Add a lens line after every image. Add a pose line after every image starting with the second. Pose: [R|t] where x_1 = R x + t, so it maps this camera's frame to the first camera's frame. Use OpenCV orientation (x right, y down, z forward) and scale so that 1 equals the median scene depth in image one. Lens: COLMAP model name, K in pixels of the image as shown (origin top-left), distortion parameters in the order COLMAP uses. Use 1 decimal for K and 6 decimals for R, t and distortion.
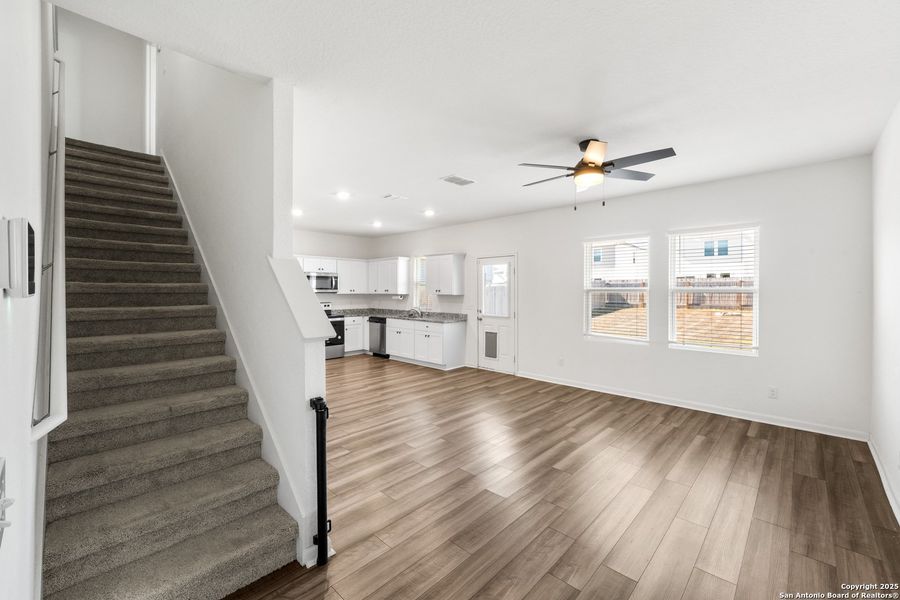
lens RADIAL K [[373.2, 0, 455.7], [0, 373.2, 291.4], [0, 0, 1]] dist [0.001582, -0.001279]
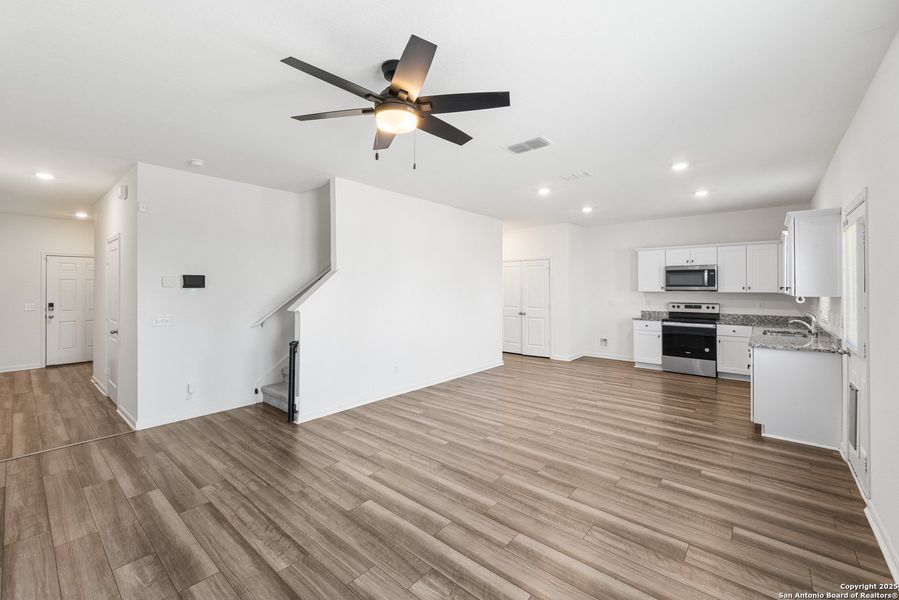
lens RADIAL K [[372.8, 0, 437.7], [0, 372.8, 284.0], [0, 0, 1]] dist [0.001582, -0.001279]
pose [[0.032192, -0.008723, -0.999444, 0.479409], [-0.004835, 0.999949, -0.008883, -0.000777], [0.999470, 0.005118, 0.032148, 0.490727]]
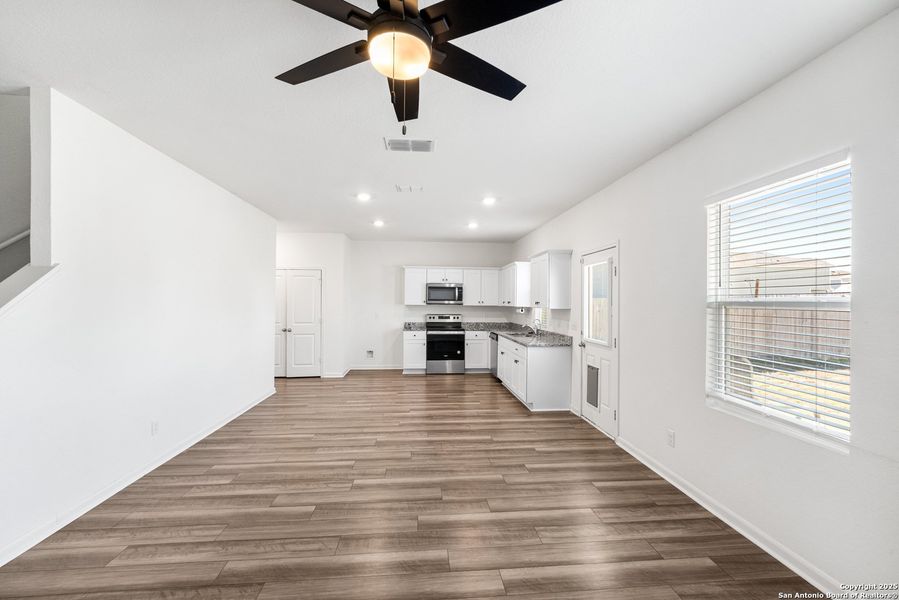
lens RADIAL K [[372.8, 0, 450.2], [0, 372.8, 300.9], [0, 0, 1]] dist [0.001582, -0.001279]
pose [[0.745130, 0.004817, -0.666902, 0.330695], [-0.010938, 0.999928, -0.004999, -0.000005], [0.666830, 0.011019, 0.745128, 0.330997]]
